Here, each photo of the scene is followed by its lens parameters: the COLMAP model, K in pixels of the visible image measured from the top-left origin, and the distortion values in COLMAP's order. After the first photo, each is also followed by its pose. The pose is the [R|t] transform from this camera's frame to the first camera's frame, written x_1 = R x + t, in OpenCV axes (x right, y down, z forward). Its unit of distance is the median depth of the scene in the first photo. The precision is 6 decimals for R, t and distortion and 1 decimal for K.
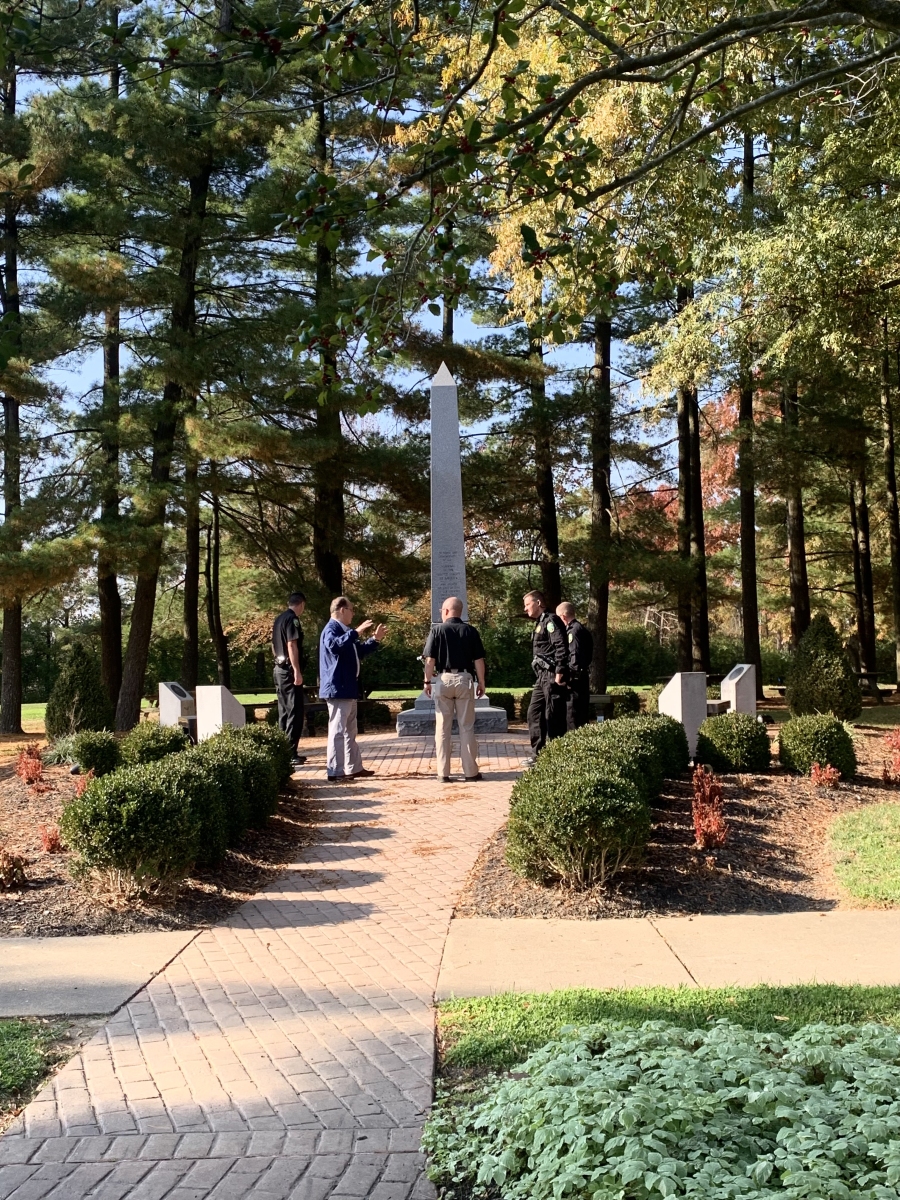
lens RADIAL K [[1363.3, 0, 450.0], [0, 1363.3, 600.0], [0, 0, 1]] dist [0.002287, 0.002352]
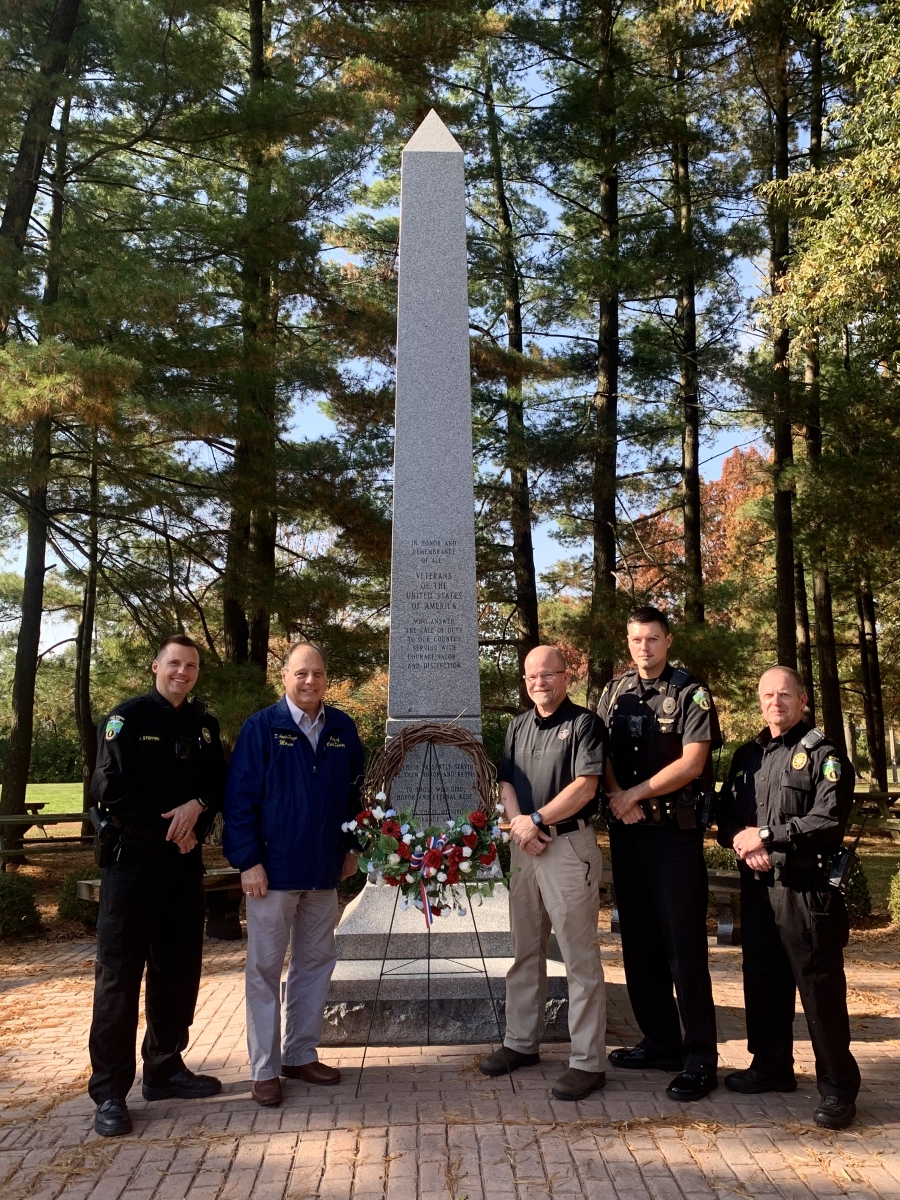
lens RADIAL K [[1081.6, 0, 450.0], [0, 1081.6, 600.0], [0, 0, 1]] dist [0.000254, 0.008088]
pose [[0.998231, 0.028499, 0.052177, -0.010477], [-0.023882, 0.995917, -0.087062, 0.004979], [-0.054445, 0.085662, 0.994836, 0.396318]]
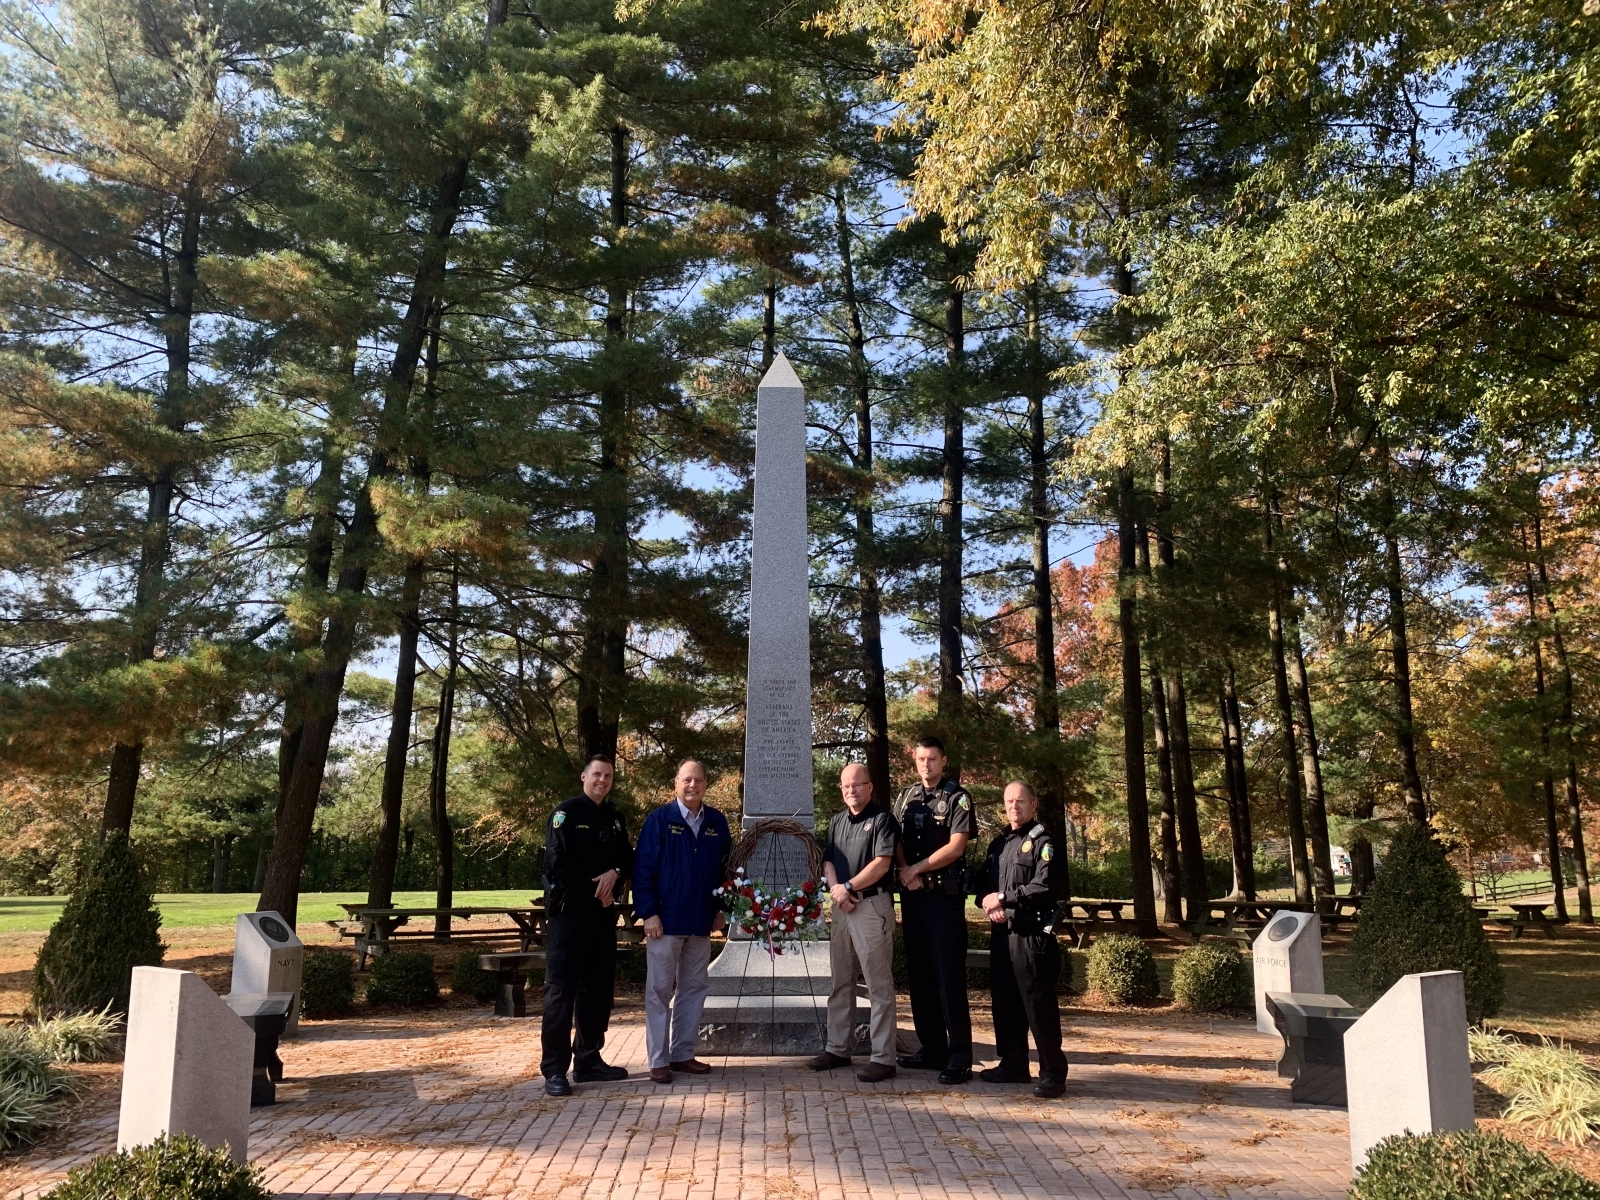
lens RADIAL K [[1217.8, 0, 778.2], [0, 1217.8, 600.7], [0, 0, 1]] dist [0.061083, -0.002206]
pose [[0.998820, 0.037420, 0.030964, -0.013171], [-0.032090, 0.986981, -0.157606, 0.004559], [-0.036459, 0.156426, 0.987017, 0.308858]]
